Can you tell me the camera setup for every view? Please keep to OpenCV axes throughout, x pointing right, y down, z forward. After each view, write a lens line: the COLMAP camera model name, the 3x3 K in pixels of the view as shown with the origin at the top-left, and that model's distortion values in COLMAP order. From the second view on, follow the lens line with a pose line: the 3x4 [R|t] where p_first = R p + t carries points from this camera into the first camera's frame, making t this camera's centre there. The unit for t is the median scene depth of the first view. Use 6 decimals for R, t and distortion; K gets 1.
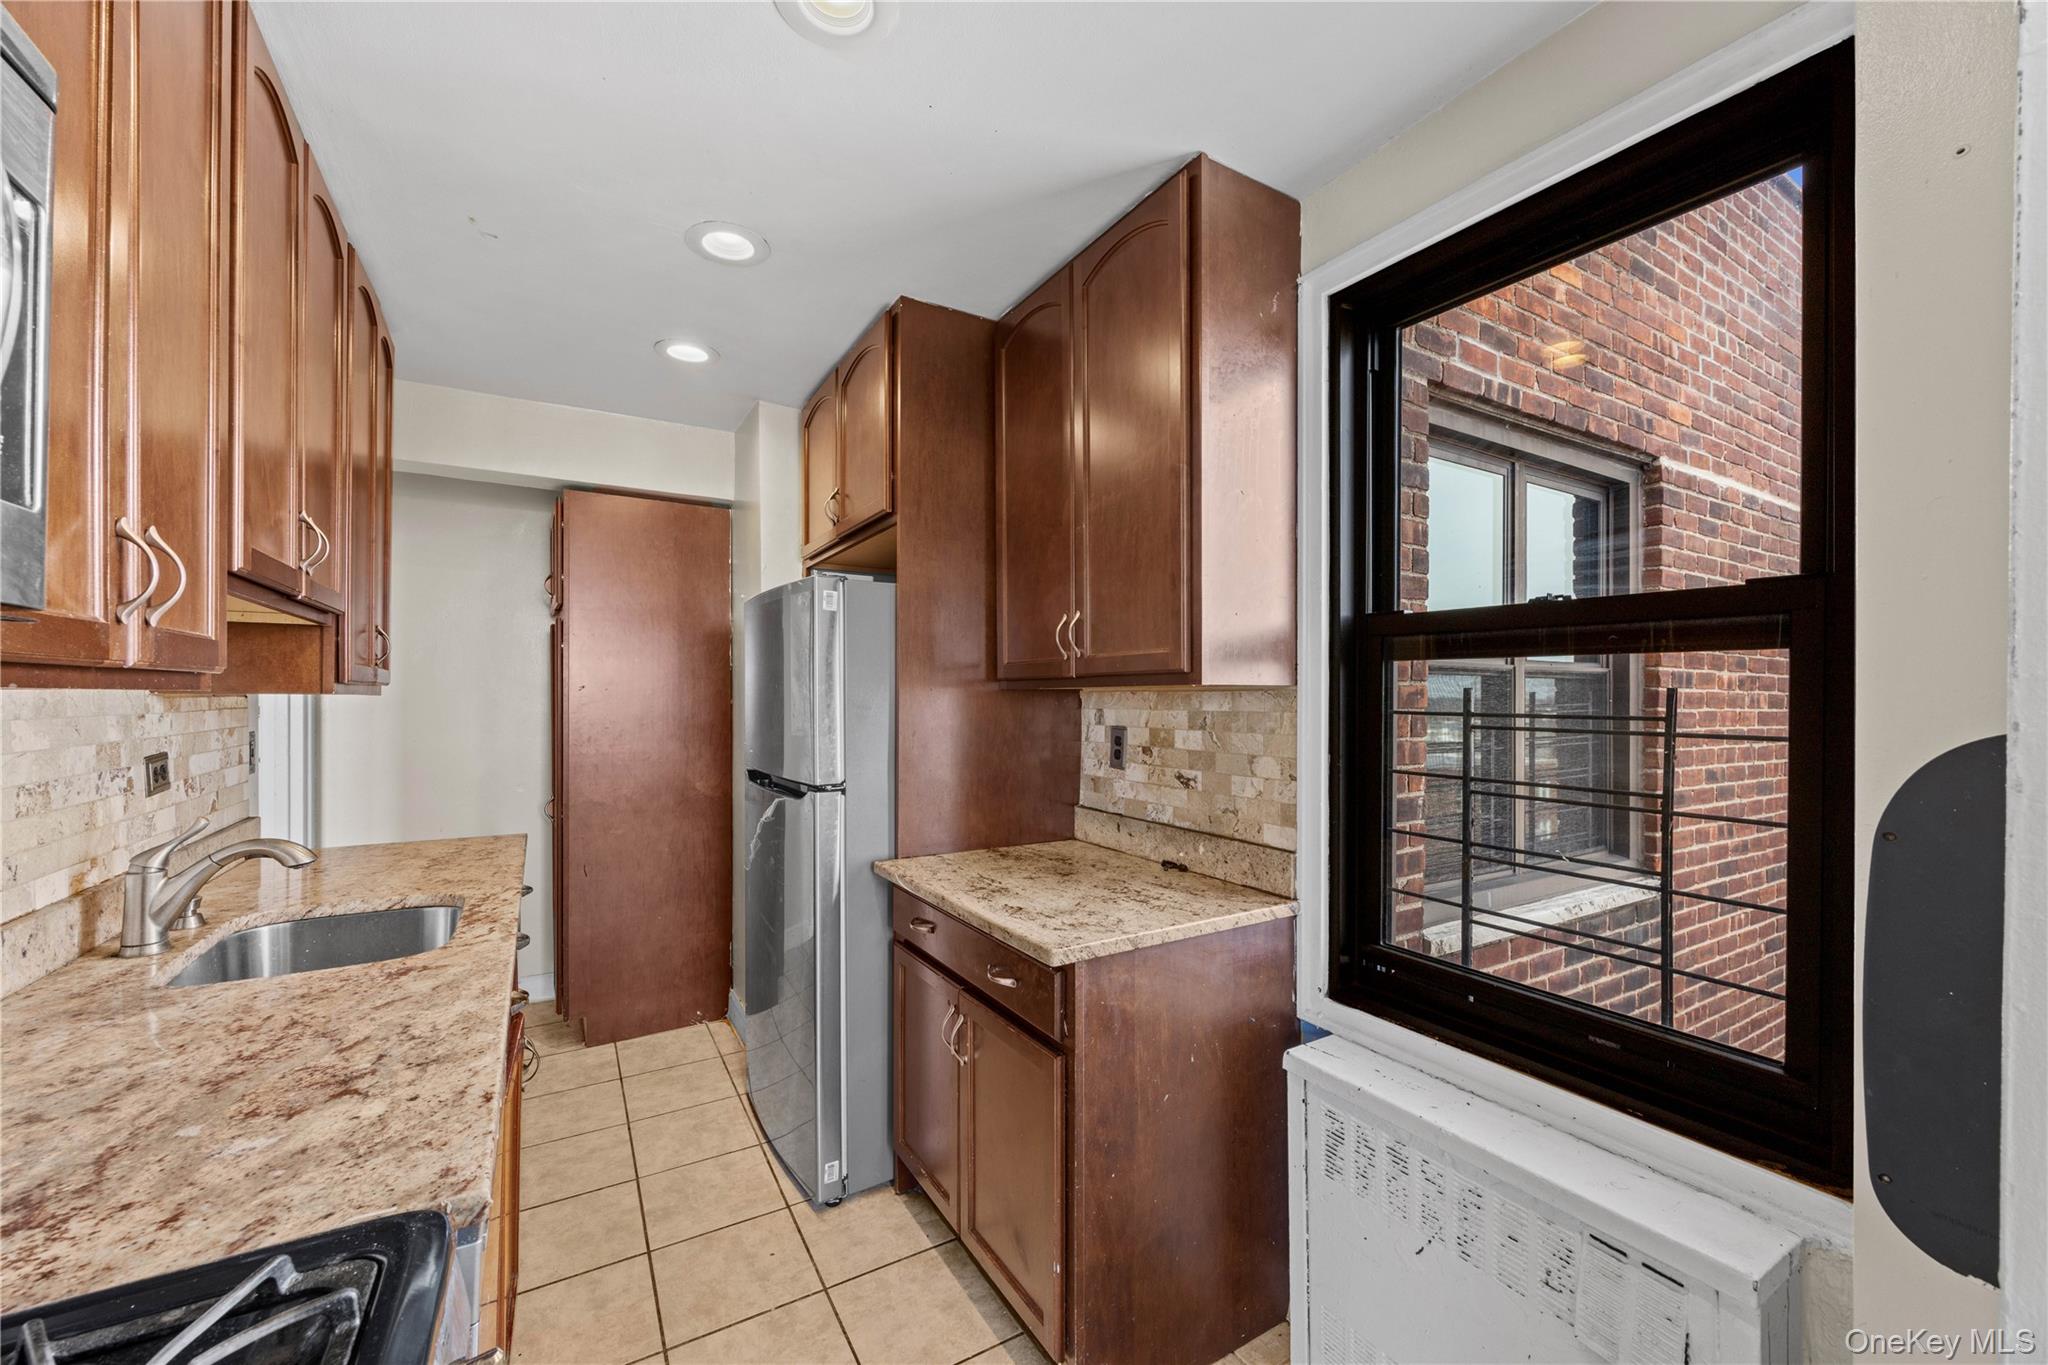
lens RADIAL K [[791.7, 0, 1014.0], [0, 791.7, 692.4], [0, 0, 1]] dist [0.000303, -0.000159]
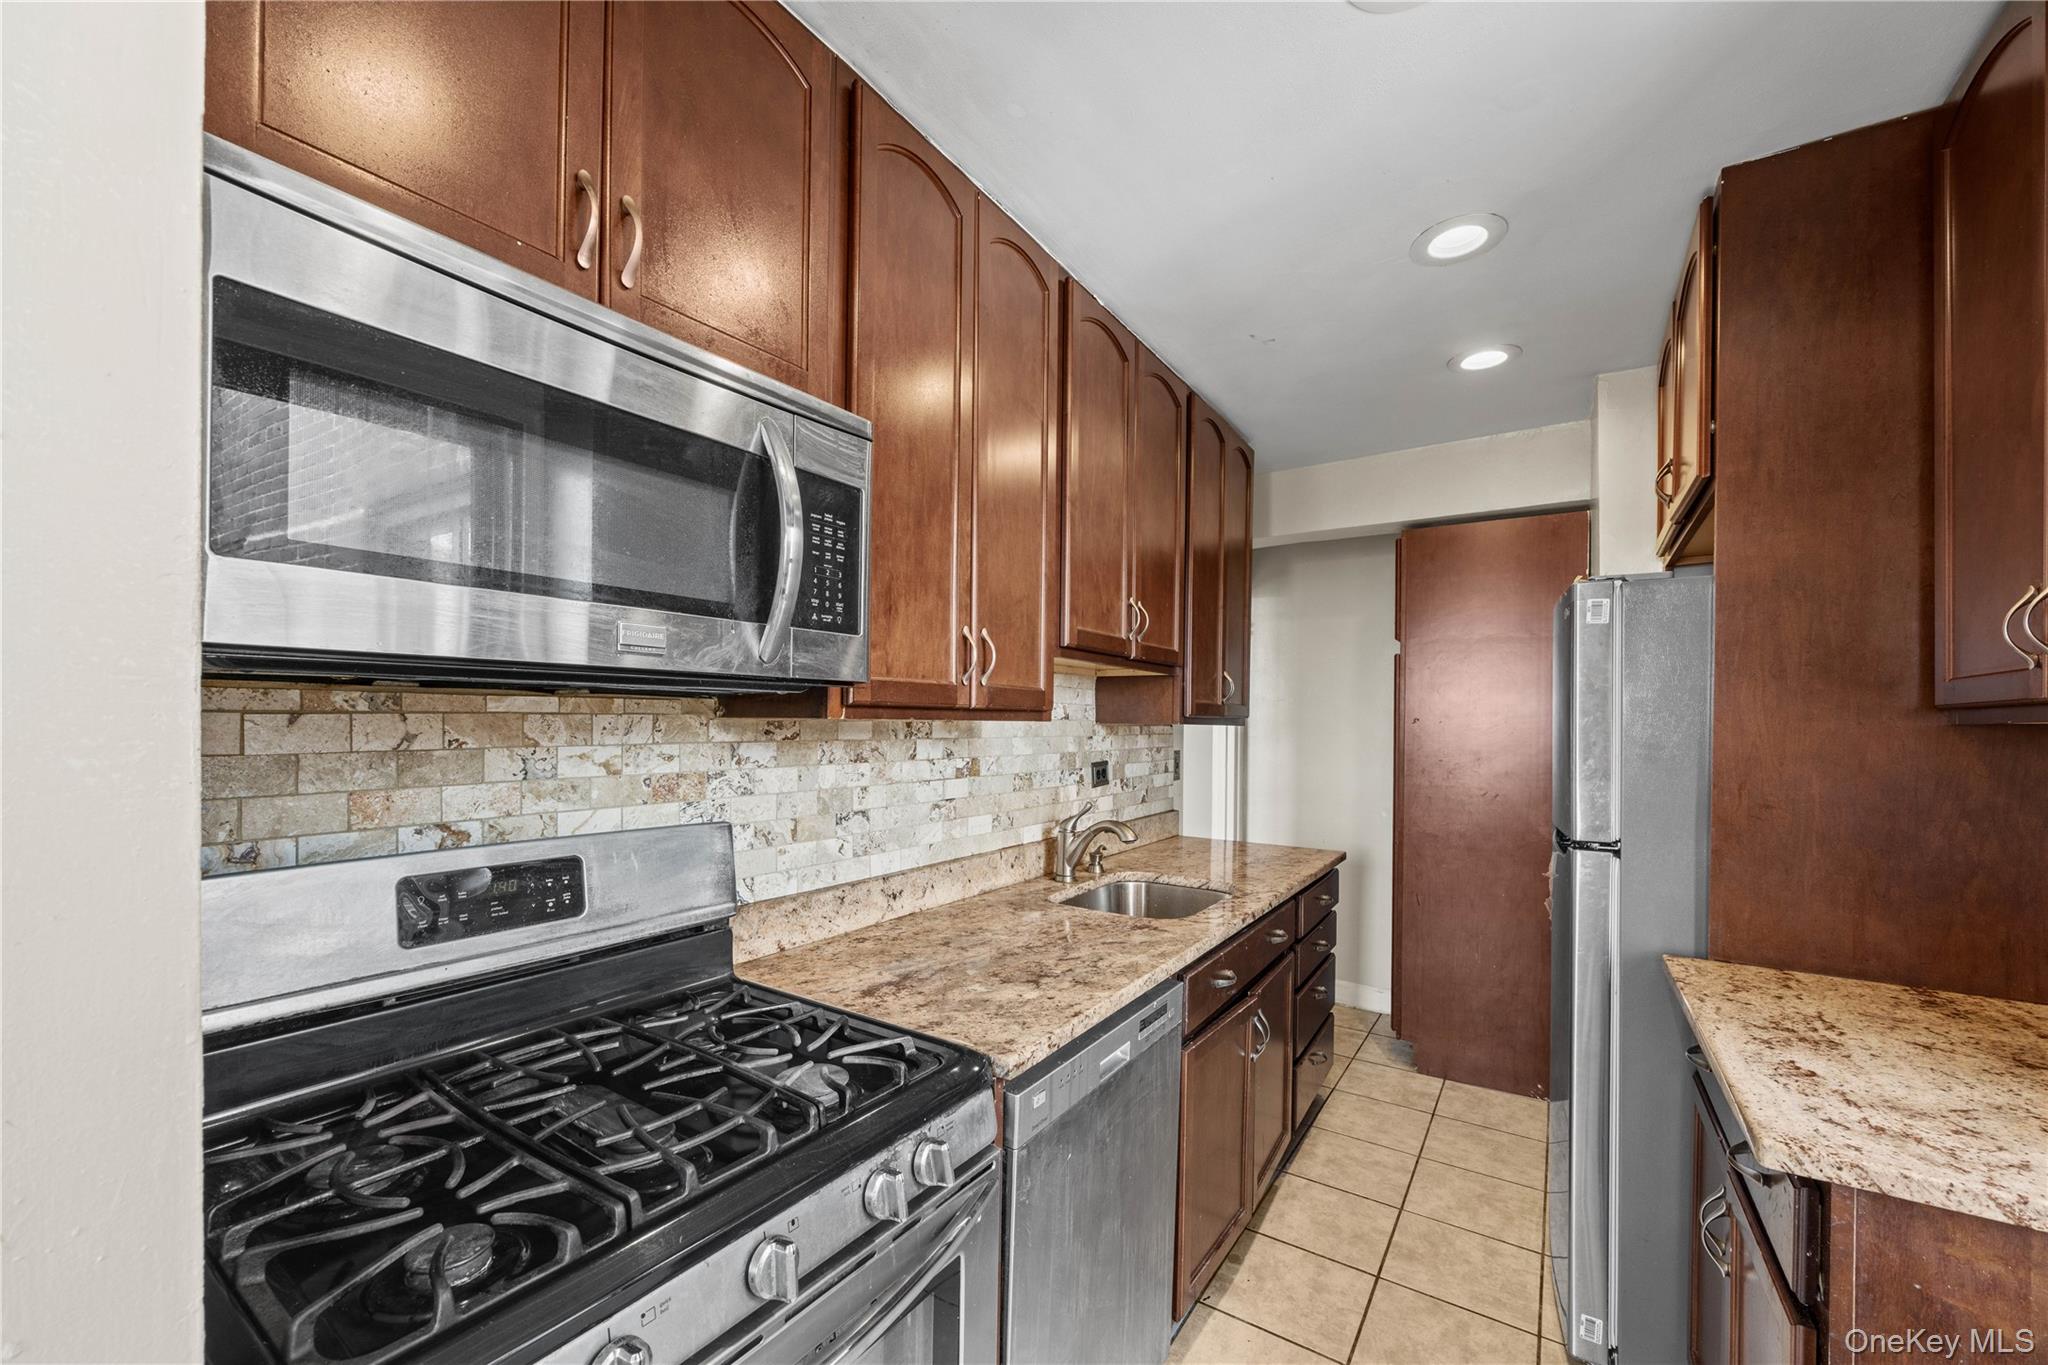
lens RADIAL K [[791.7, 0, 1008.2], [0, 791.7, 720.0], [0, 0, 1]] dist [0.000303, -0.000159]
pose [[0.433883, 0.000937, -0.900969, 0.313203], [-0.006484, 0.999977, -0.002083, -0.001032], [0.900946, 0.006746, 0.433879, 0.166710]]
